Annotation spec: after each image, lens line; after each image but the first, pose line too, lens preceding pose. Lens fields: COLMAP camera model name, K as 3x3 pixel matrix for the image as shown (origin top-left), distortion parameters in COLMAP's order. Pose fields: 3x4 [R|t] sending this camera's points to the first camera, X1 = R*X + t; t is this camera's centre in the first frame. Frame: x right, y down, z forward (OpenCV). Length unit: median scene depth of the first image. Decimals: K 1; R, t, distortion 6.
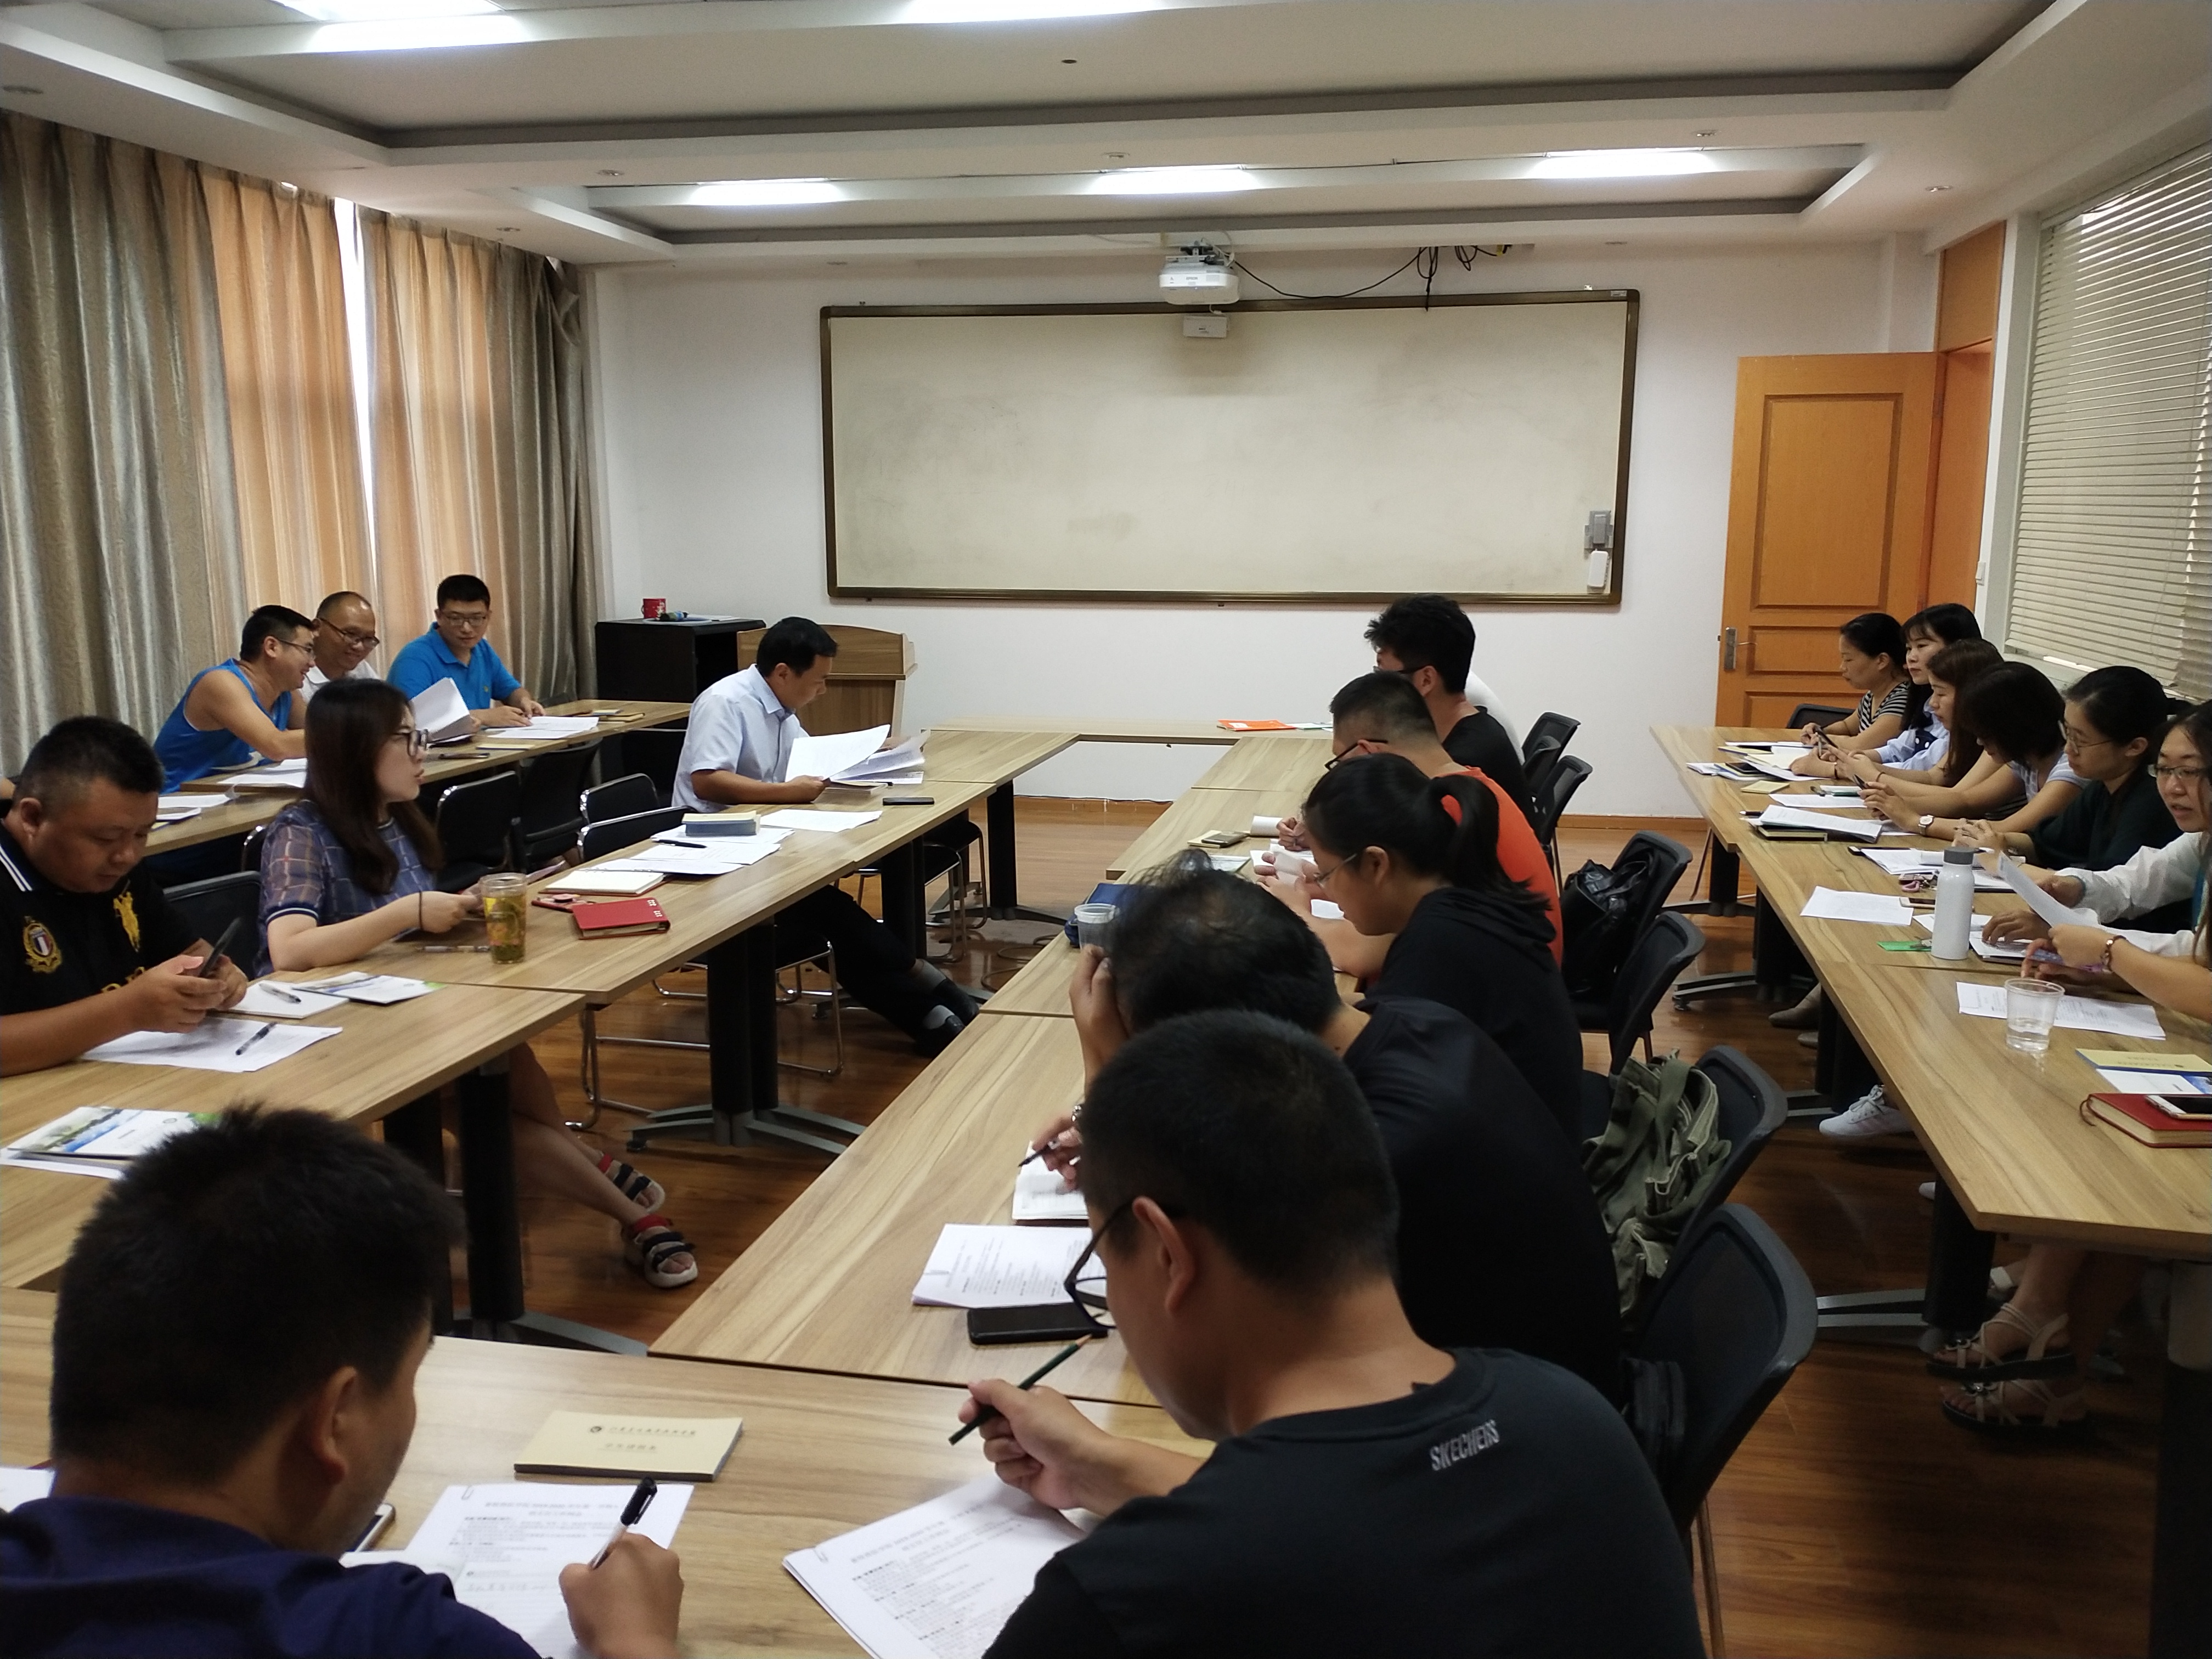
lens RADIAL K [[1737.0, 0, 1106.0], [0, 1737.0, 829.5], [0, 0, 1]] dist [-0.032648, -0.004587]
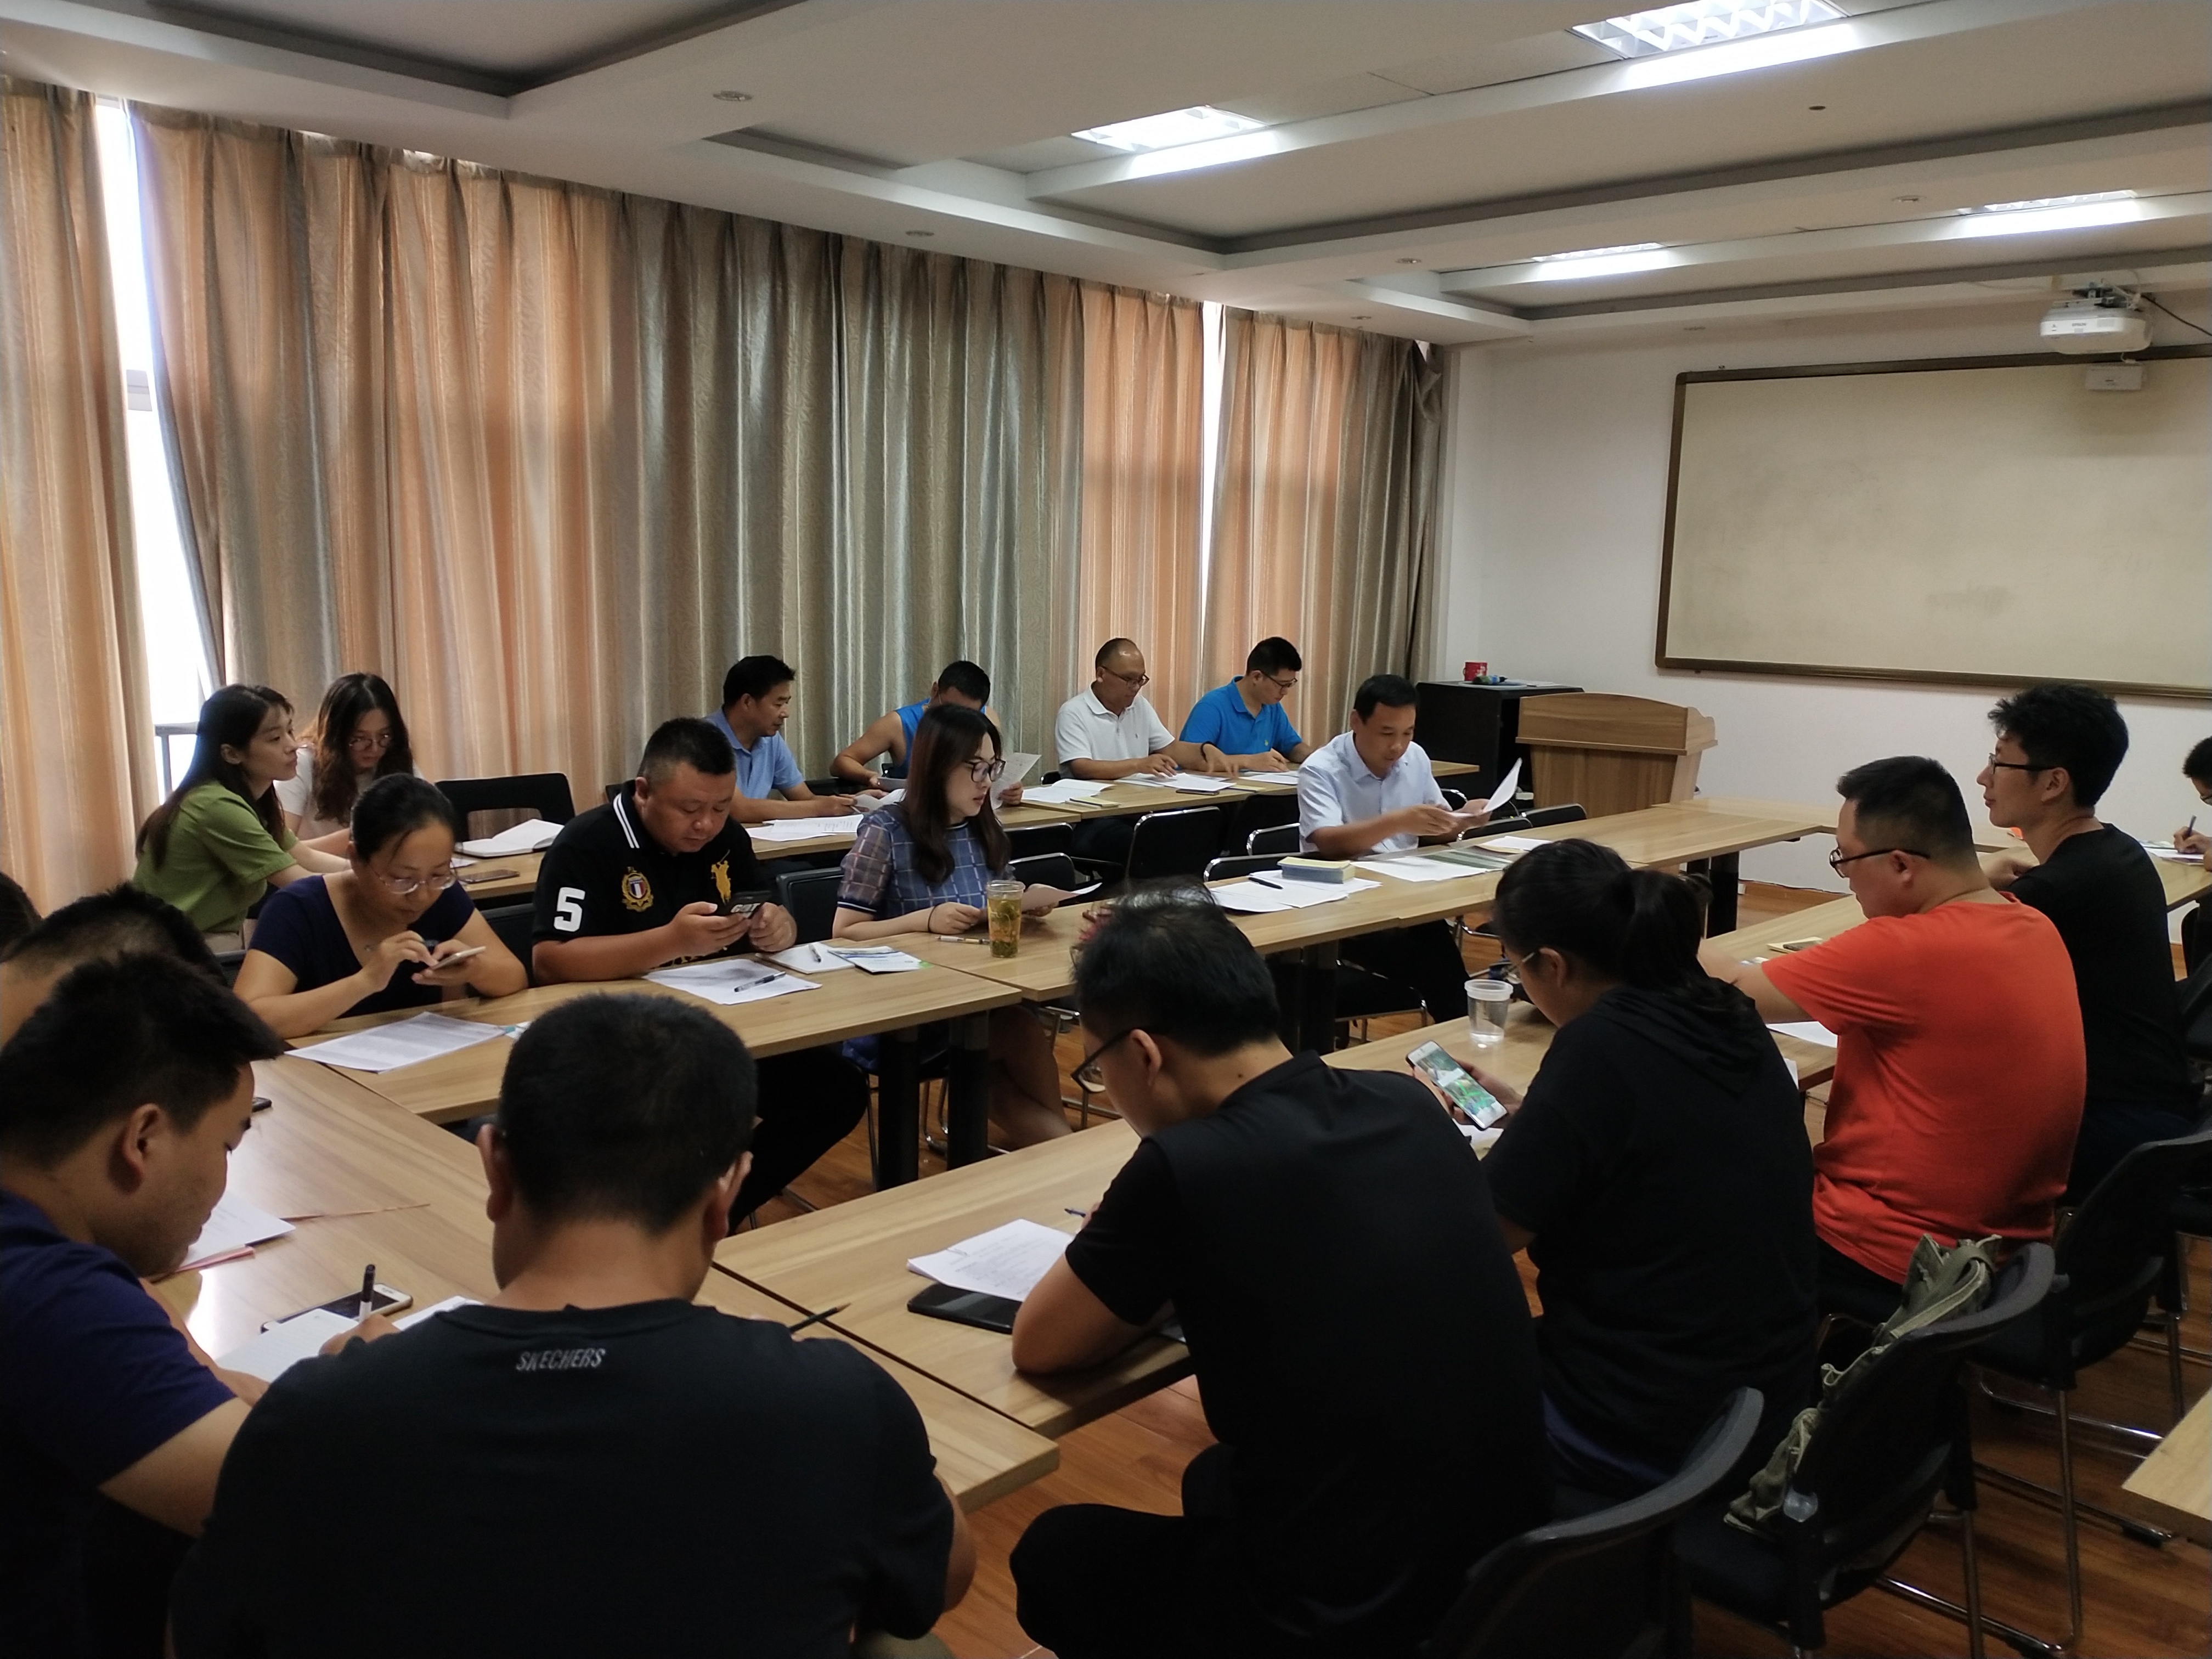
lens RADIAL K [[1715.3, 0, 1106.0], [0, 1715.3, 829.5], [0, 0, 1]] dist [0.007923, -0.106520]
pose [[0.834649, 0.086771, -0.543904, 0.141558], [-0.108077, 0.994116, -0.007255, -0.002721], [0.540074, 0.064839, 0.839116, 0.029789]]
